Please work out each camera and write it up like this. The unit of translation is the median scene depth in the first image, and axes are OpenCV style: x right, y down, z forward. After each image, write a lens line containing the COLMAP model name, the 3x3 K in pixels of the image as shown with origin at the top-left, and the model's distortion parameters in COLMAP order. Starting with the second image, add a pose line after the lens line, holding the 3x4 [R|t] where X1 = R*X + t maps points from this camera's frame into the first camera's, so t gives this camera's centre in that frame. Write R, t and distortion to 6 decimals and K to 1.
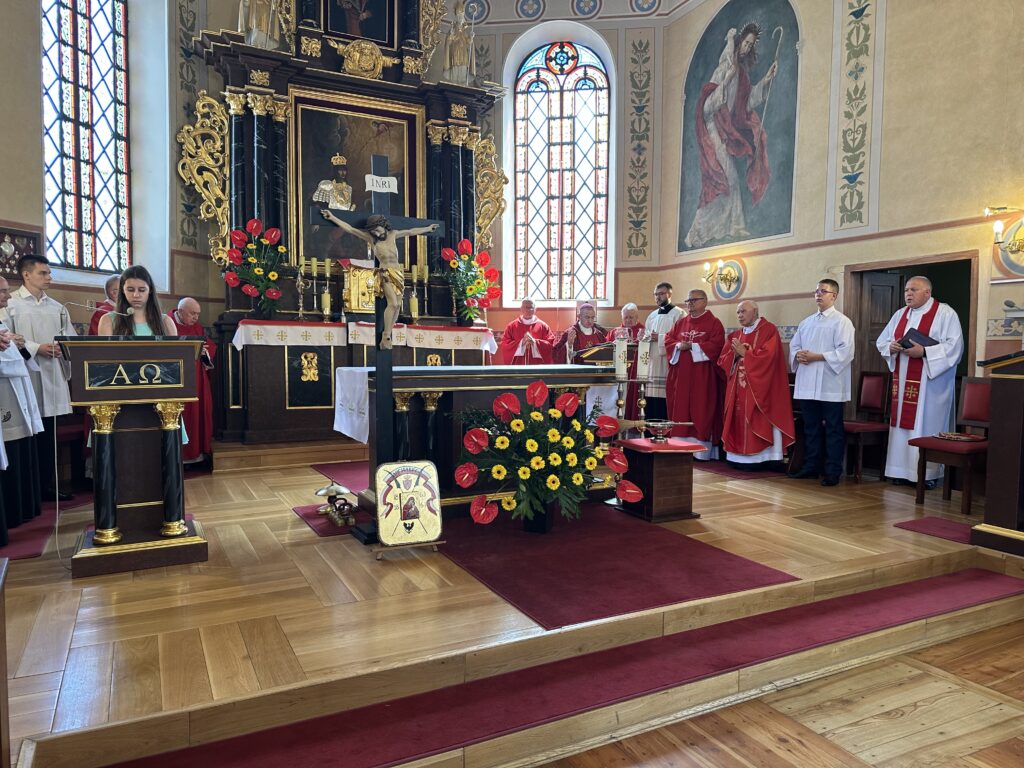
lens RADIAL K [[719.0, 0, 515.3], [0, 719.0, 389.8], [0, 0, 1]] dist [0.051182, -0.056217]
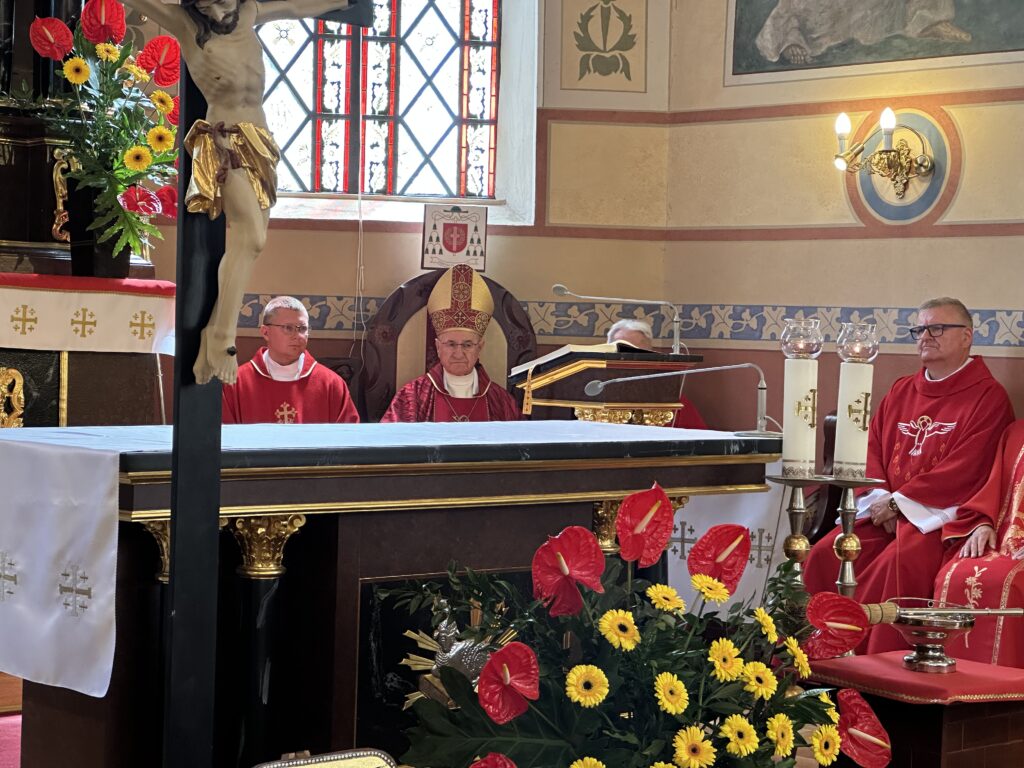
lens RADIAL K [[2282.5, 0, 544.4], [0, 2282.5, 352.3], [0, 0, 1]] dist [0.171526, 0.000000]
pose [[0.961652, 0.021772, 0.273406, -0.163878], [-0.009594, 0.998905, -0.045800, -0.014029], [-0.274103, 0.041421, 0.960808, 0.013560]]
